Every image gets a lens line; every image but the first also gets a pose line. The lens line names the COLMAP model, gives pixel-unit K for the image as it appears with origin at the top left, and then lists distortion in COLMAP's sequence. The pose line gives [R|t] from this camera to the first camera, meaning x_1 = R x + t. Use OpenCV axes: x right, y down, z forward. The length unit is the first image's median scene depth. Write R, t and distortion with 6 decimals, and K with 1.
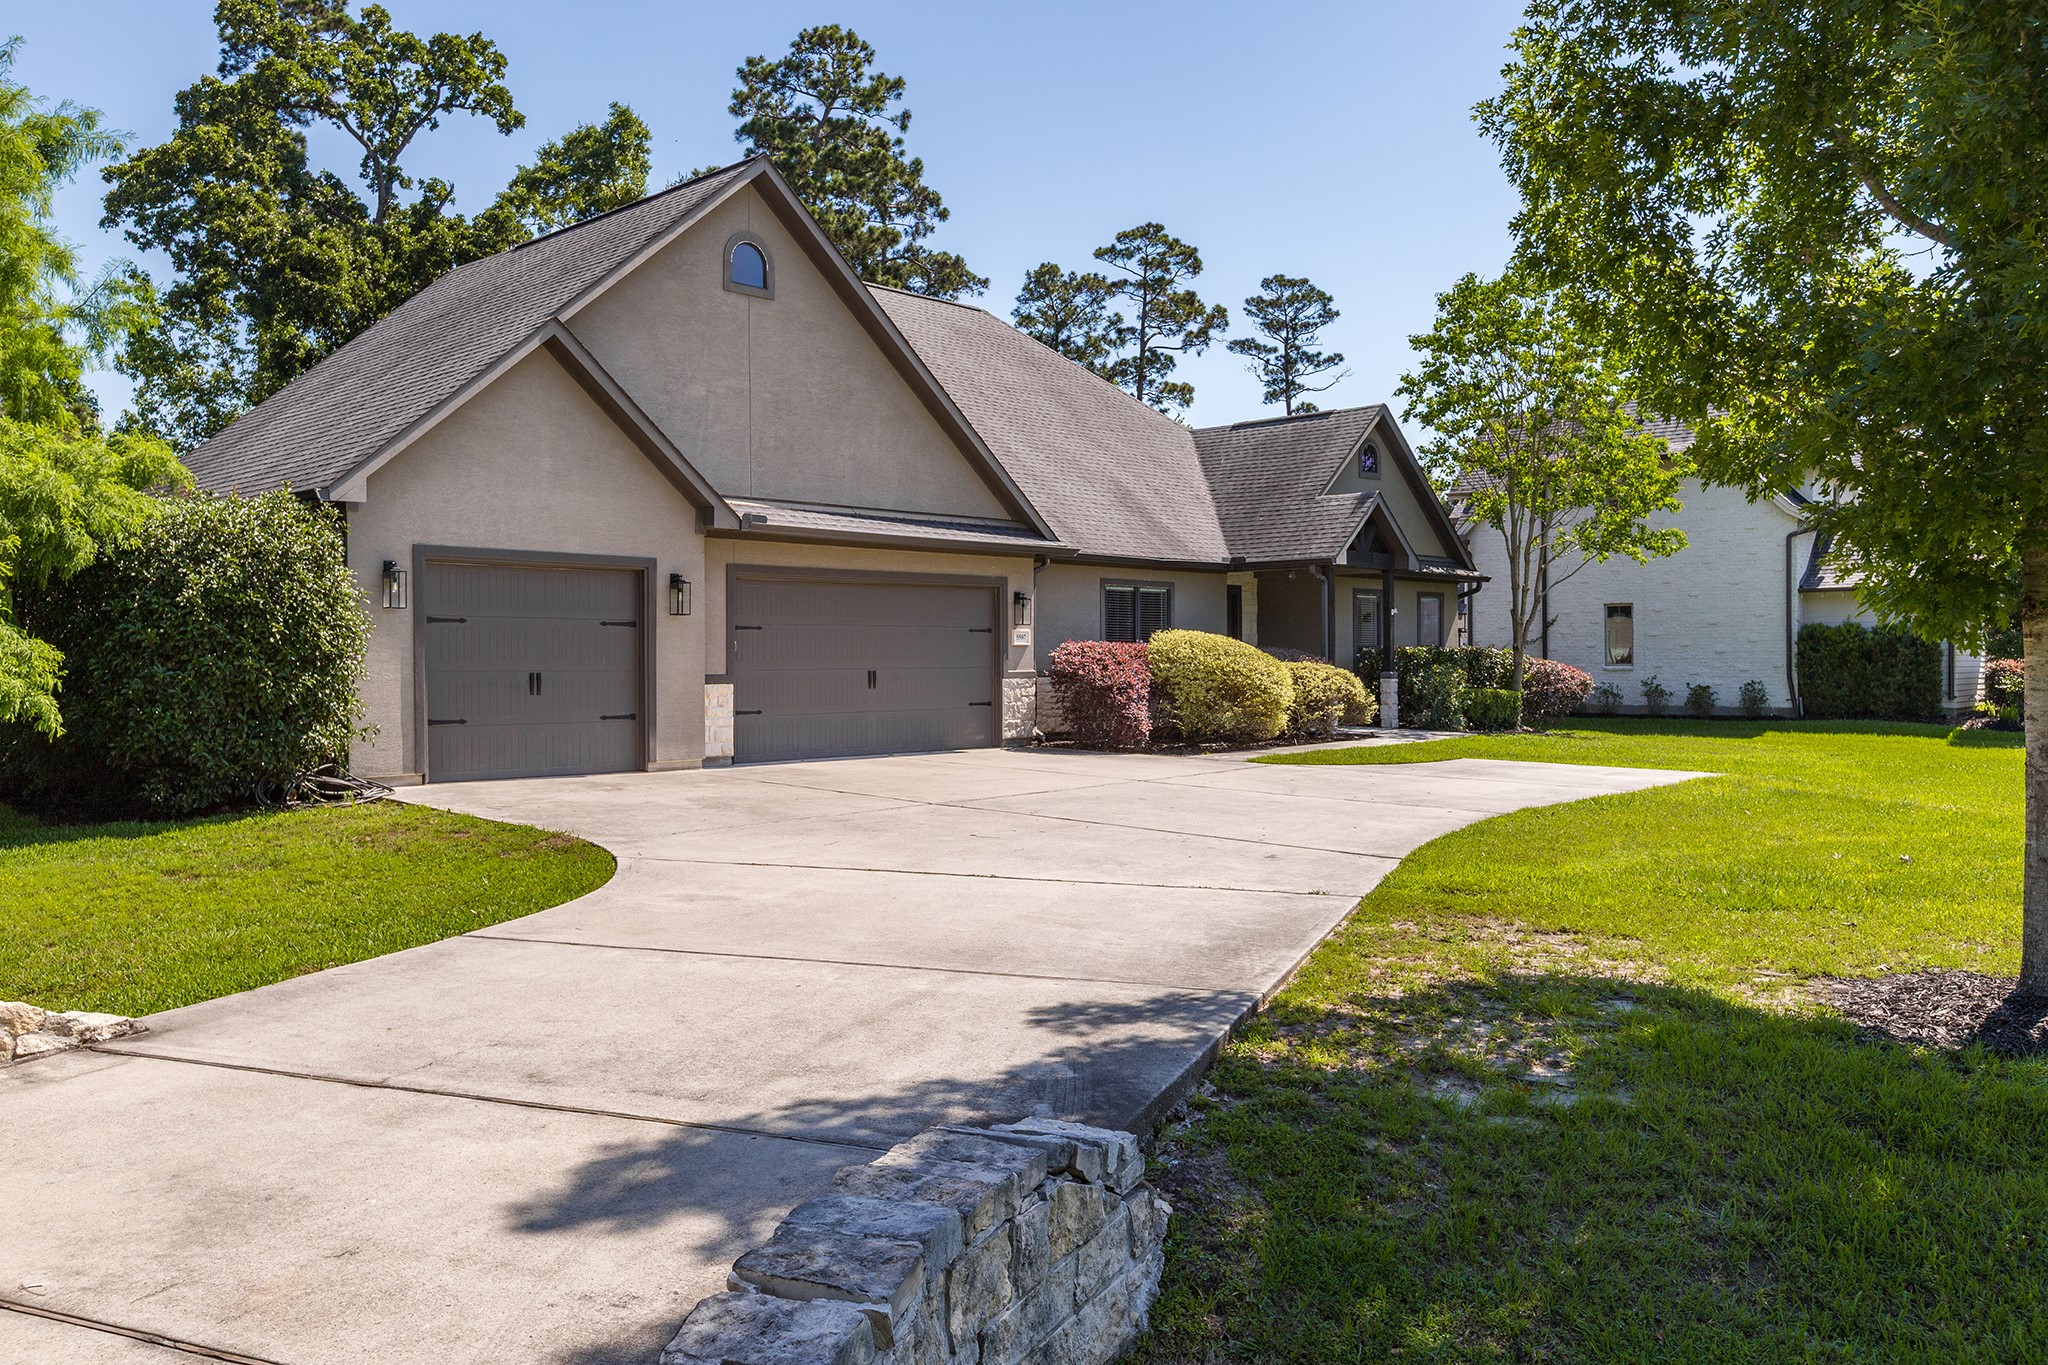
lens RADIAL K [[1522.2, 0, 1024.0], [0, 1522.2, 682.5], [0, 0, 1]] dist [-0.003020, -0.006519]
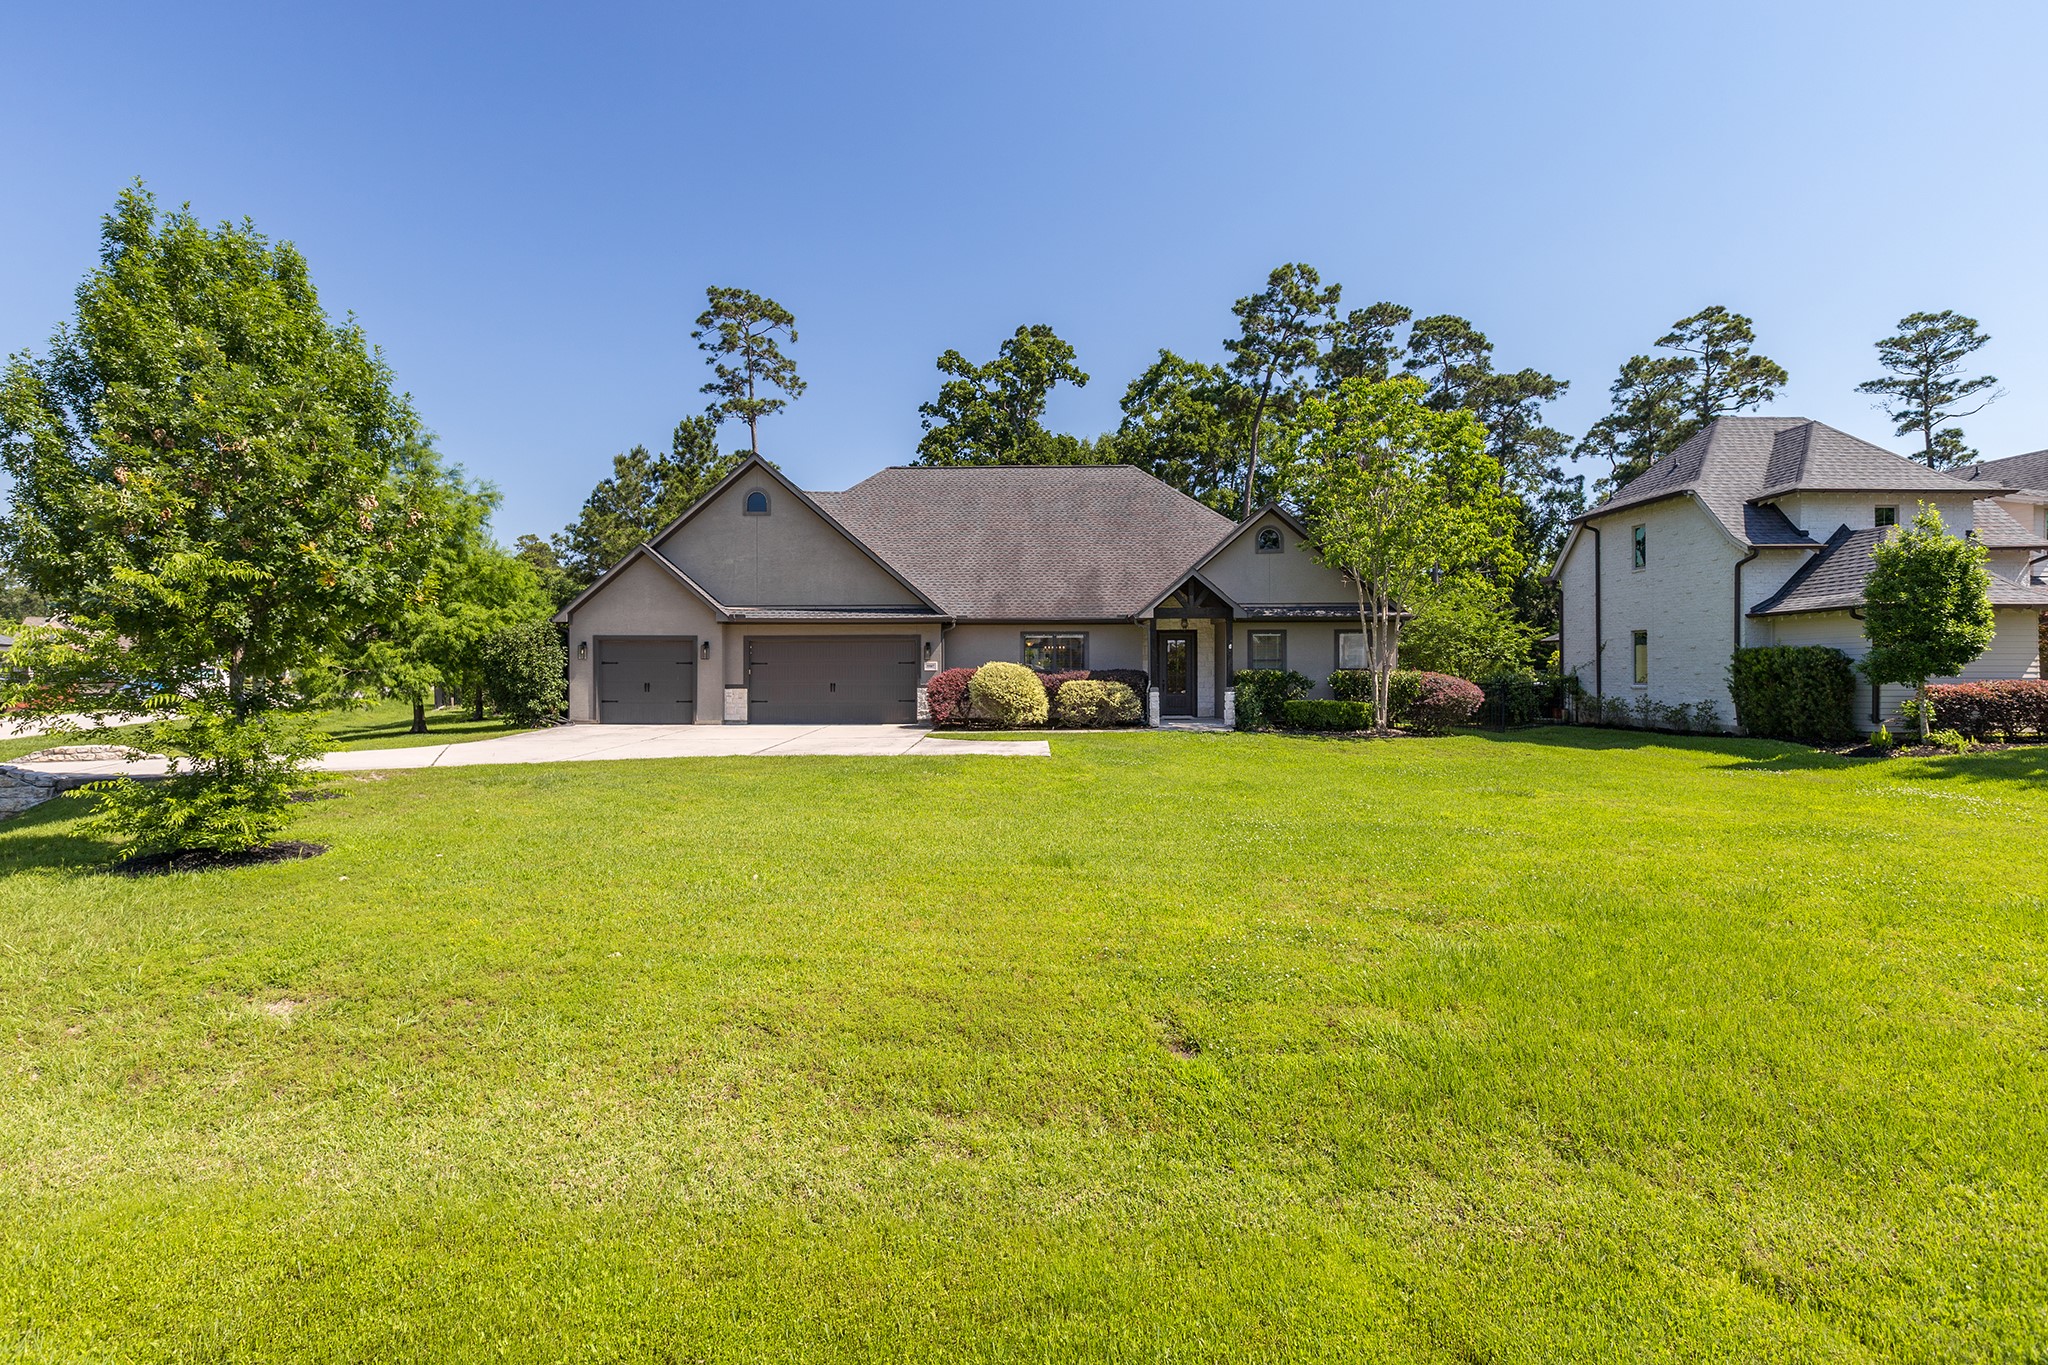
lens RADIAL K [[1036.3, 0, 1017.9], [0, 1036.3, 671.1], [0, 0, 1]] dist [-0.009971, -0.000572]
pose [[0.674851, 0.000283, -0.737954, 0.739113], [-0.012061, 0.999871, -0.010646, -0.008305], [0.737855, 0.016085, 0.674767, 0.158035]]
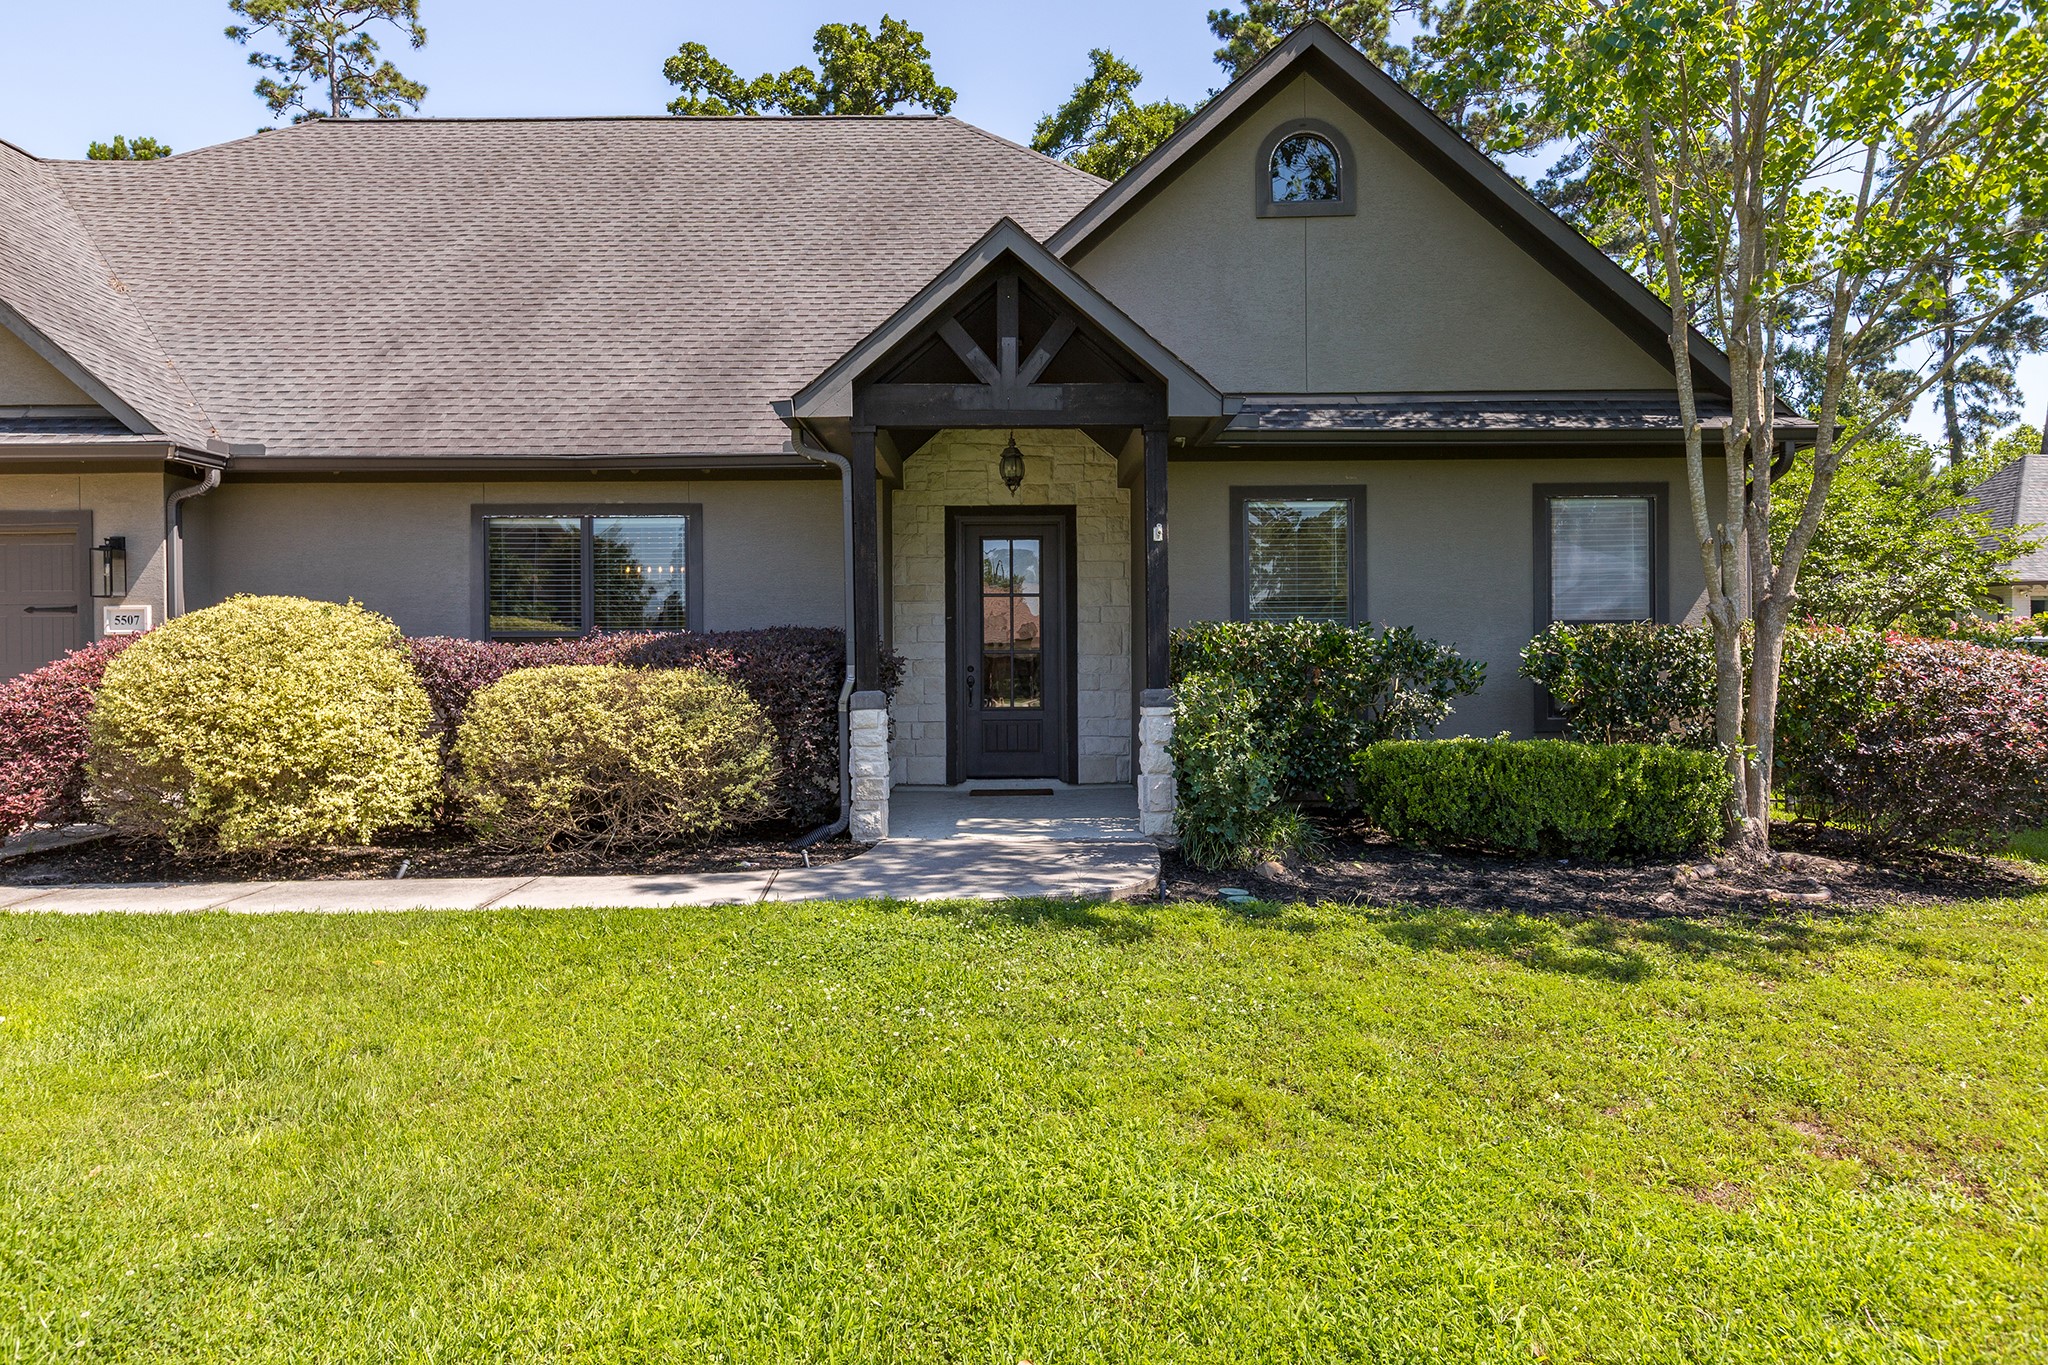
lens RADIAL K [[1301.5, 0, 1017.4], [0, 1301.5, 671.4], [0, 0, 1]] dist [-0.007674, -0.001873]
pose [[0.695611, 0.001757, -0.718416, 0.397659], [-0.007375, 0.999962, -0.004695, -0.008630], [0.718381, 0.008564, 0.695597, 0.660328]]
